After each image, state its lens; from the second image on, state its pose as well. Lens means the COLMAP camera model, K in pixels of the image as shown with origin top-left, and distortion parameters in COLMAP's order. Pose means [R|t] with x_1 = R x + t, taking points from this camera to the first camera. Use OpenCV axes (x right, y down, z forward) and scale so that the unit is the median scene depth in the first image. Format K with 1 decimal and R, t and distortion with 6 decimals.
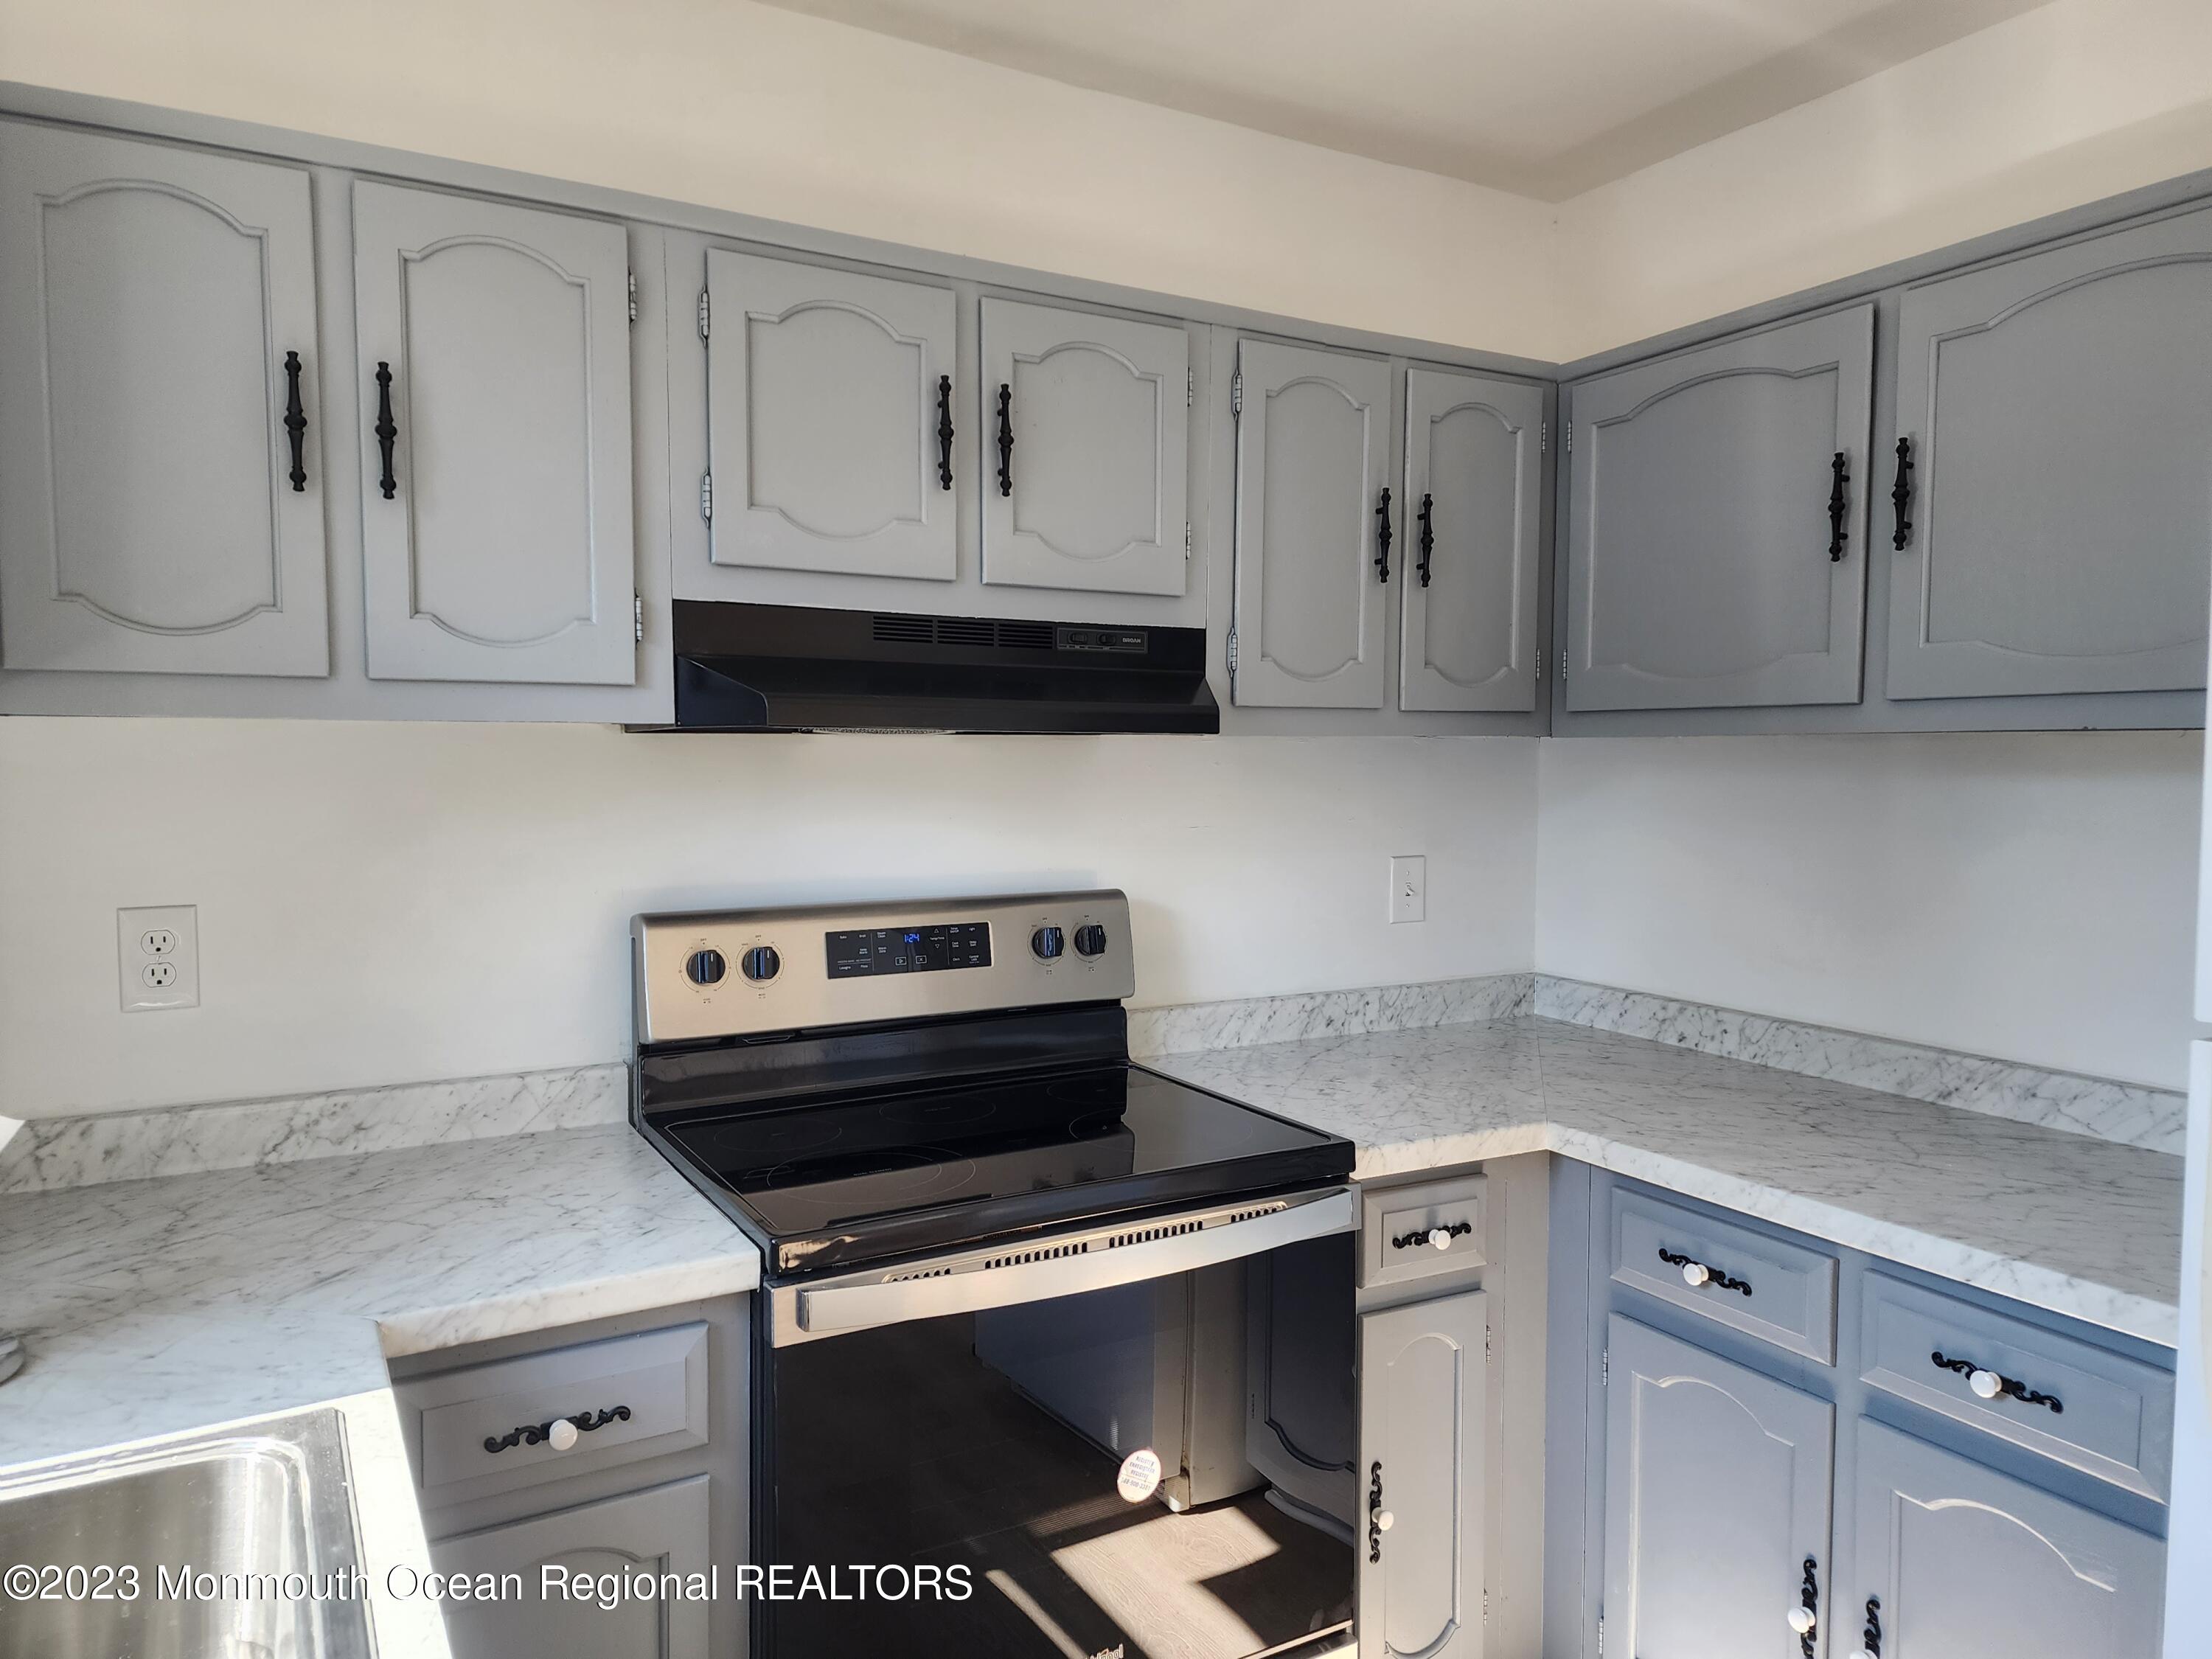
lens RADIAL K [[1494.0, 0, 1114.5], [0, 1494.0, 828.4], [0, 0, 1]] dist [0.082831, -0.074344]
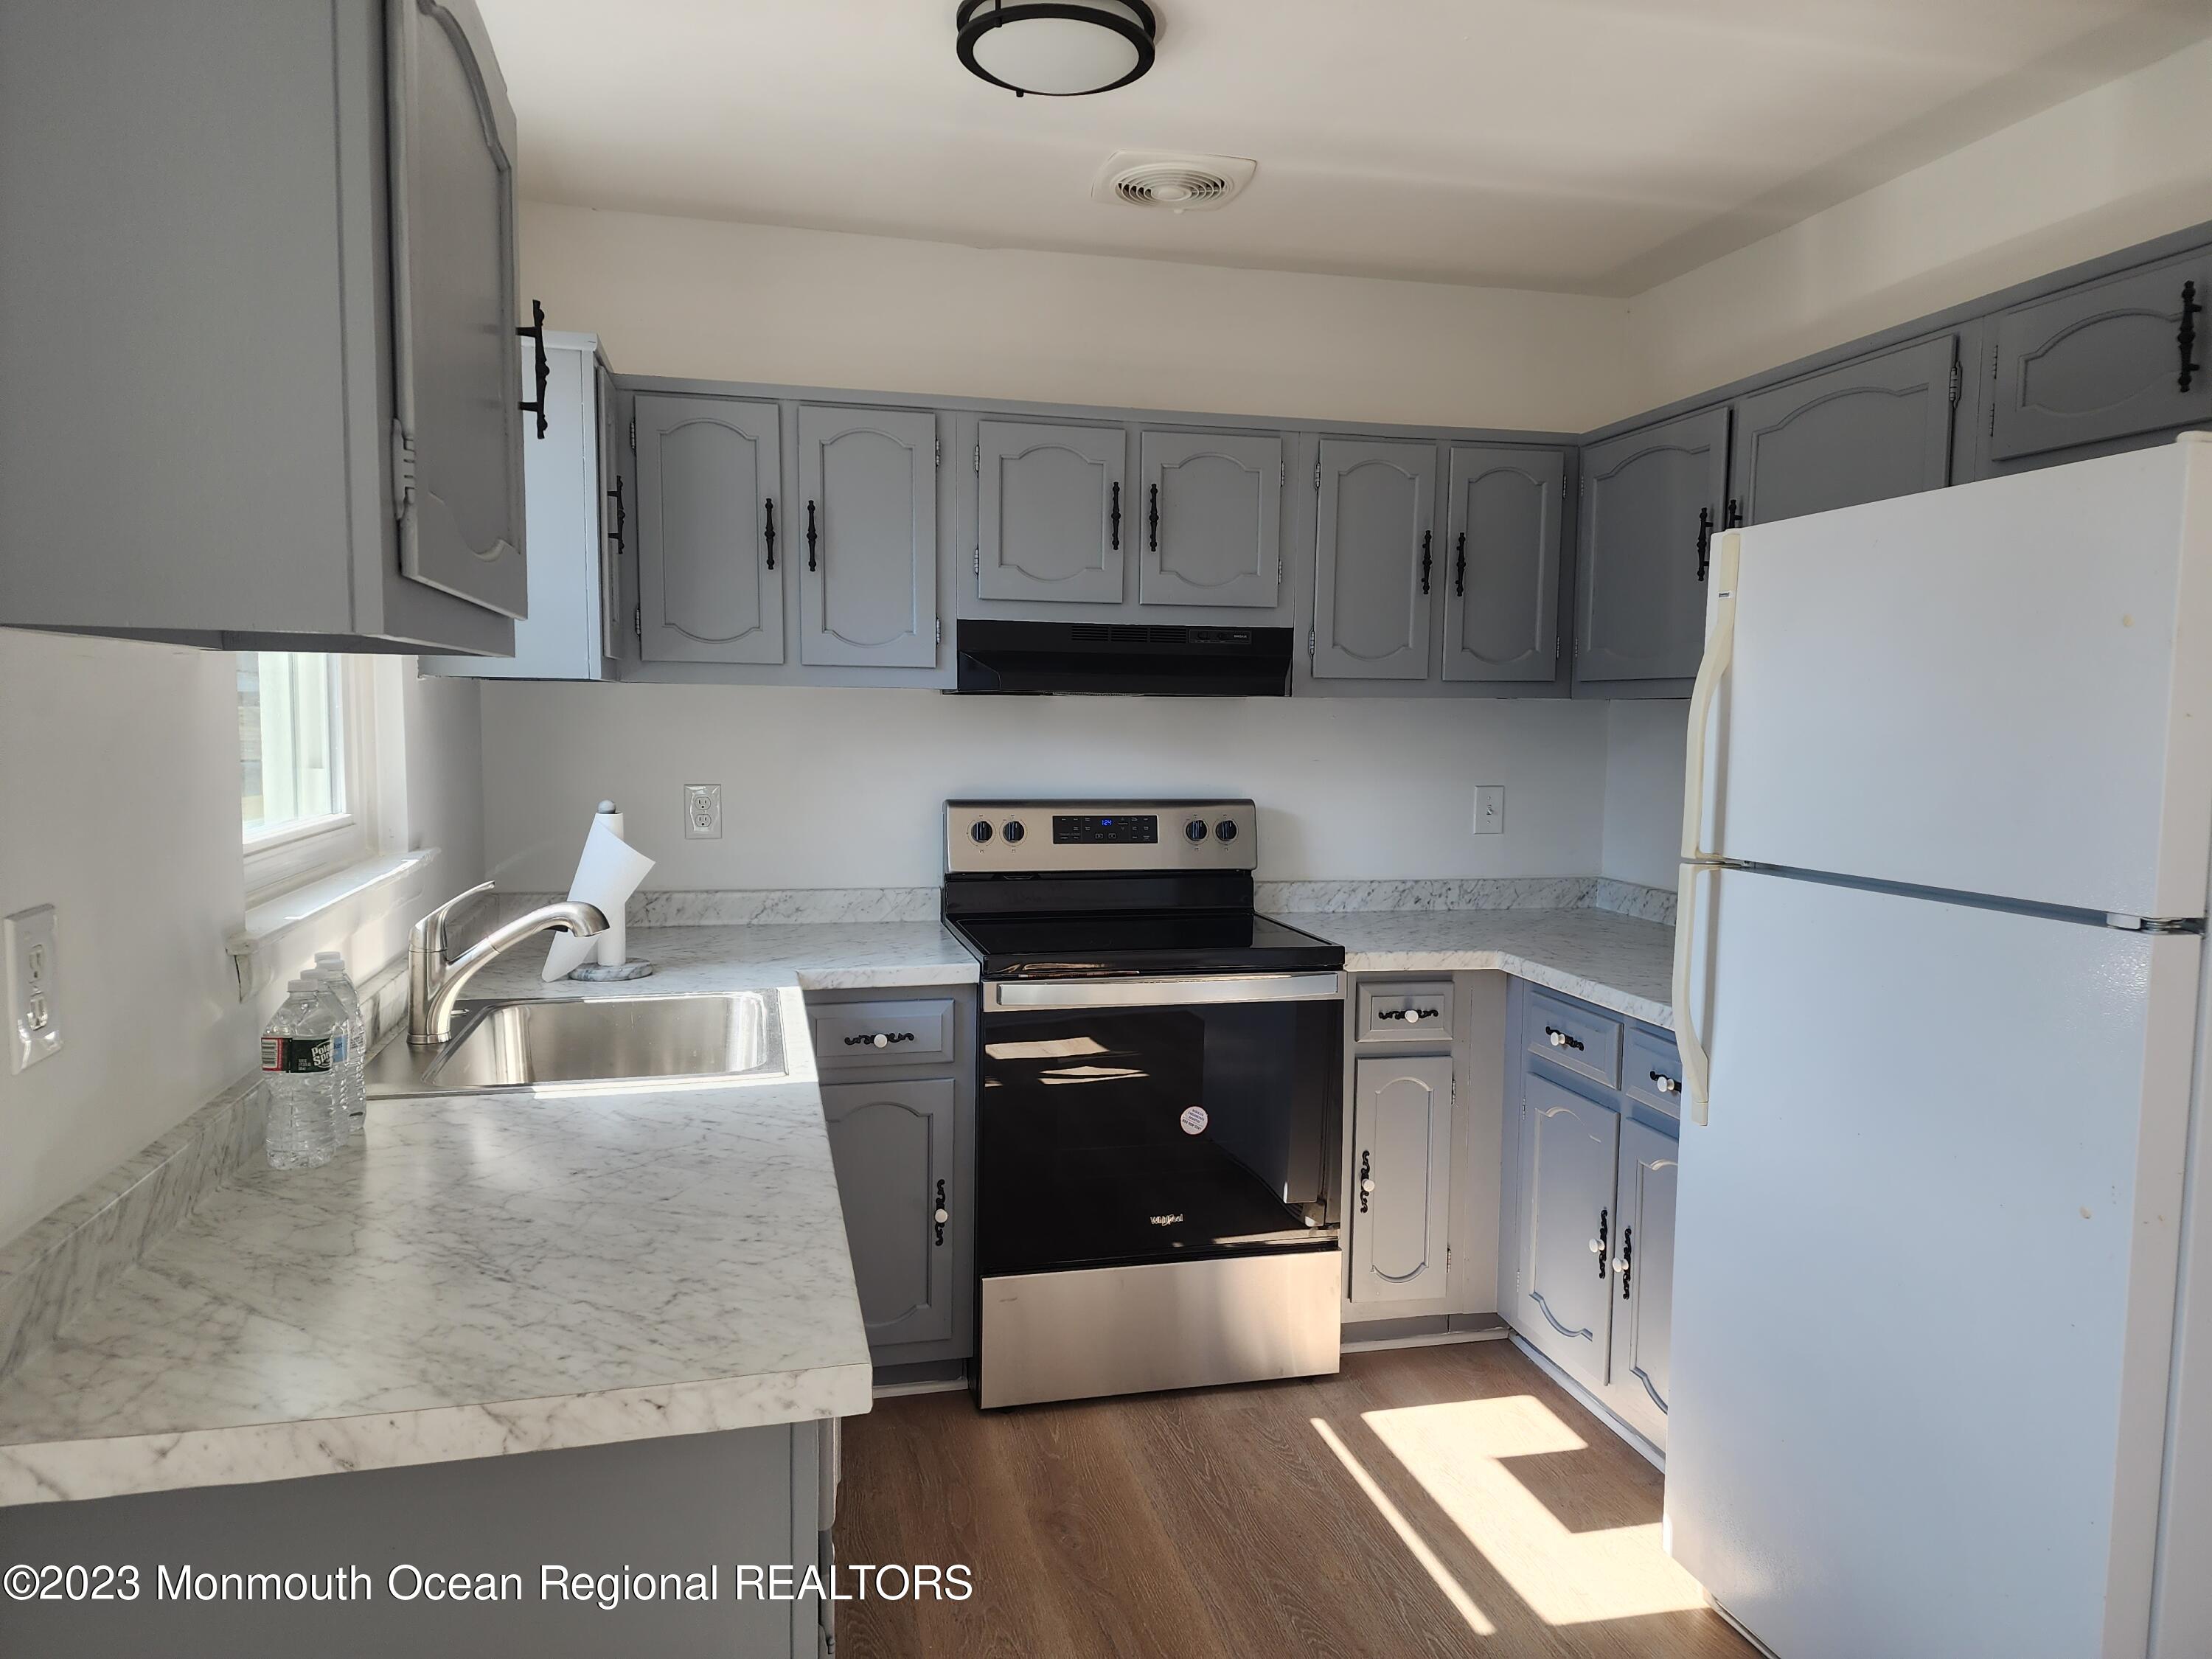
lens RADIAL K [[1494.0, 0, 1124.5], [0, 1494.0, 836.7], [0, 0, 1]] dist [0.082831, -0.074344]
pose [[0.962700, 0.030461, -0.268852, 0.347497], [-0.022856, 0.999246, 0.031374, 0.041703], [0.269605, -0.024059, 0.962671, -0.600729]]
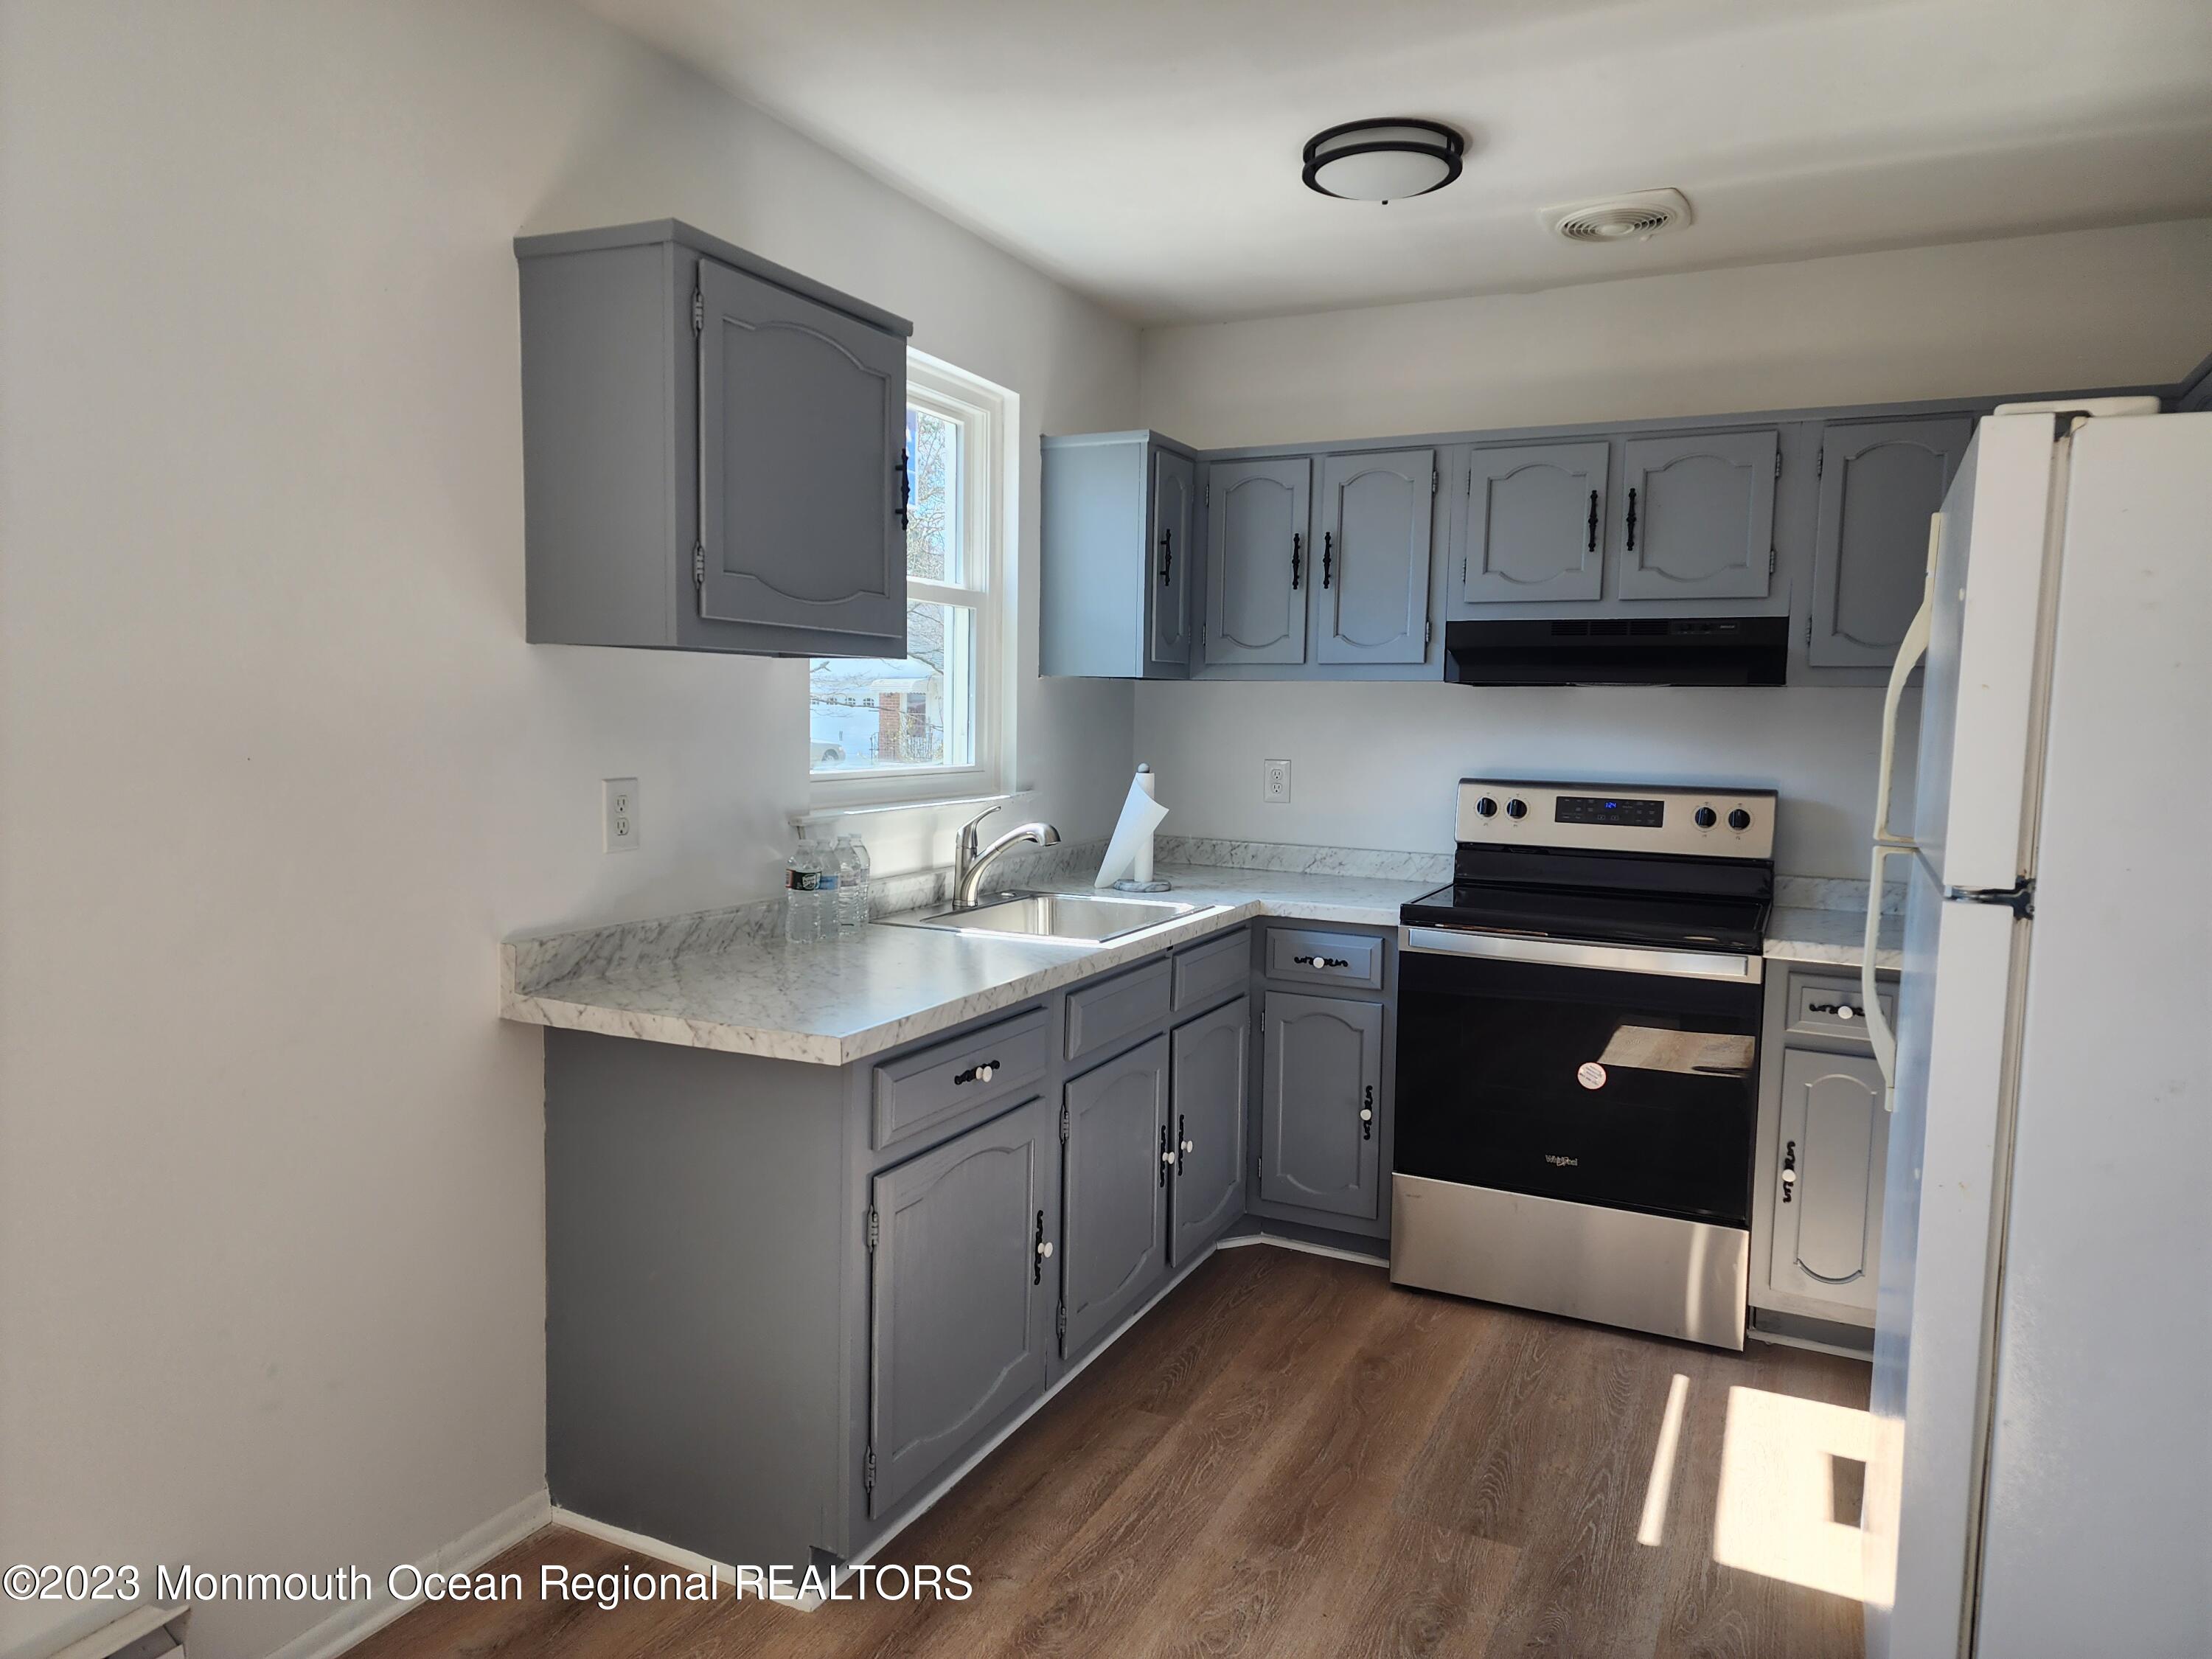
lens RADIAL K [[1494.0, 0, 1093.9], [0, 1494.0, 829.9], [0, 0, 1]] dist [0.082831, -0.074344]
pose [[0.562593, 0.076399, -0.823196, 1.059842], [-0.060326, 0.996860, 0.051288, 0.053468], [0.824530, 0.020806, 0.565435, -0.523375]]
